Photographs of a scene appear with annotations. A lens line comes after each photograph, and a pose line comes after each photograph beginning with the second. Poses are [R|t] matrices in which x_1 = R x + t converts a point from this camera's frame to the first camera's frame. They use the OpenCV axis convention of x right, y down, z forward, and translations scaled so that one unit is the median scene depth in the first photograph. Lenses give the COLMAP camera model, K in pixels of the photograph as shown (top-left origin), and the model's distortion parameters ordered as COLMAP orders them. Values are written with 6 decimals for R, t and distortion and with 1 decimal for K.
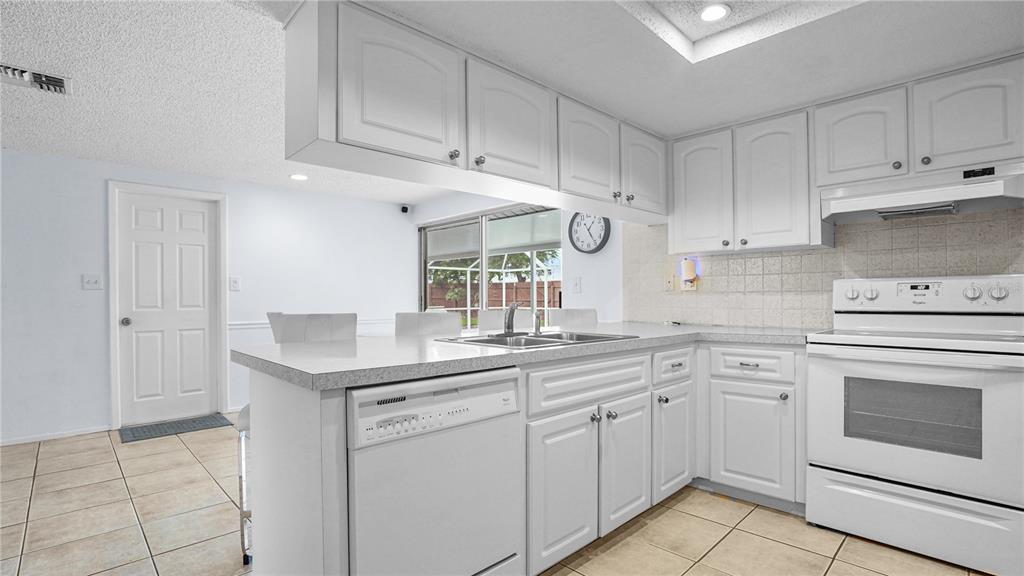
lens RADIAL K [[472.4, 0, 509.6], [0, 472.4, 296.0], [0, 0, 1]] dist [-0.046336, 0.023290]
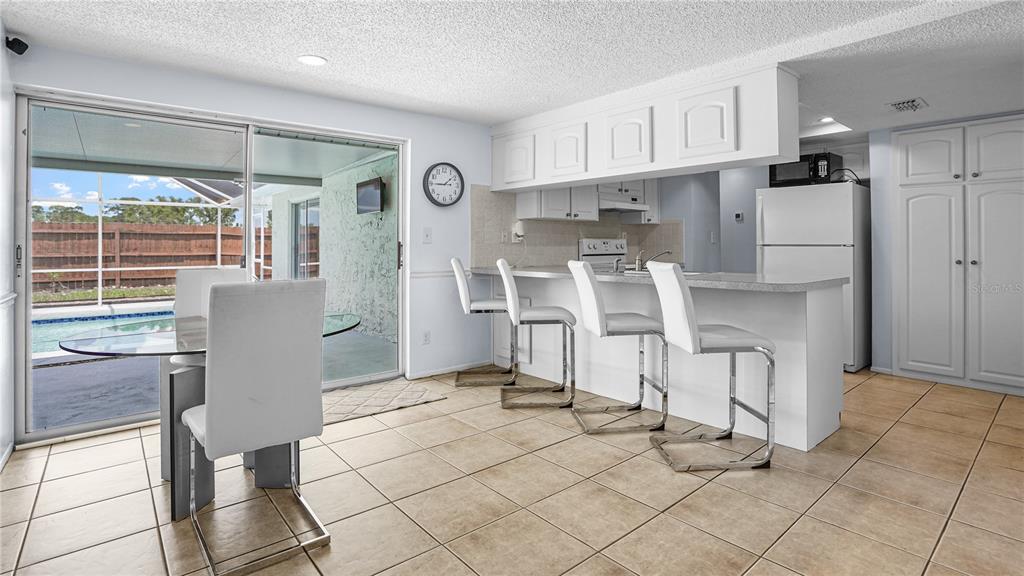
lens RADIAL K [[501.4, 0, 507.0], [0, 501.4, 243.4], [0, 0, 1]] dist [-0.064157, 0.037857]
pose [[0.070352, 0.011968, 0.997450, -0.973402], [0.003282, 0.999920, -0.012229, 0.006706], [-0.997517, 0.004134, 0.070307, 0.802796]]
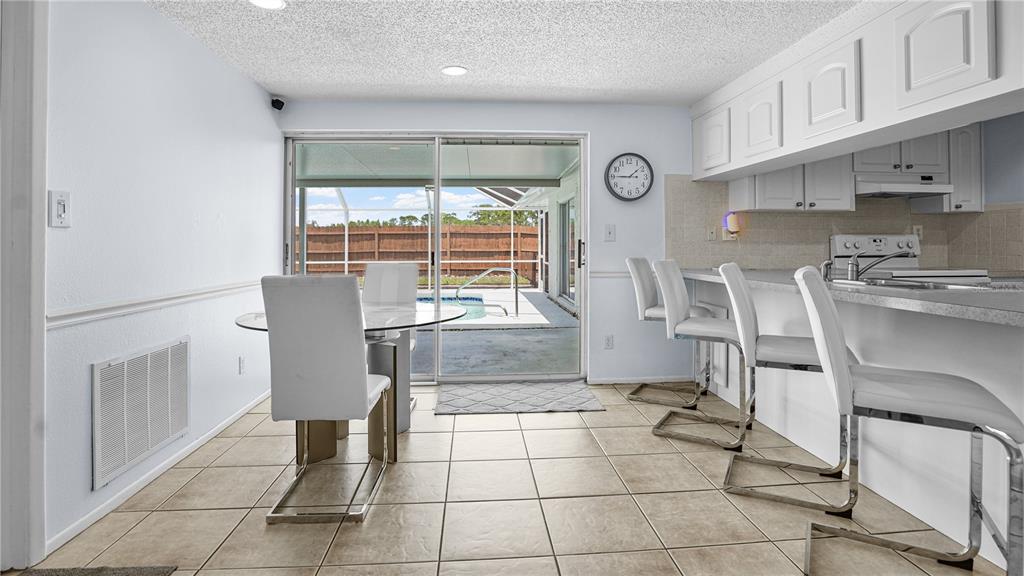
lens RADIAL K [[495.2, 0, 508.8], [0, 495.2, 249.1], [0, 0, 1]] dist [-0.063443, 0.027086]
pose [[0.643223, -0.002445, 0.765675, -0.789147], [-0.001607, 0.999988, 0.004543, 0.003815], [-0.765677, -0.004153, 0.643212, 0.553044]]
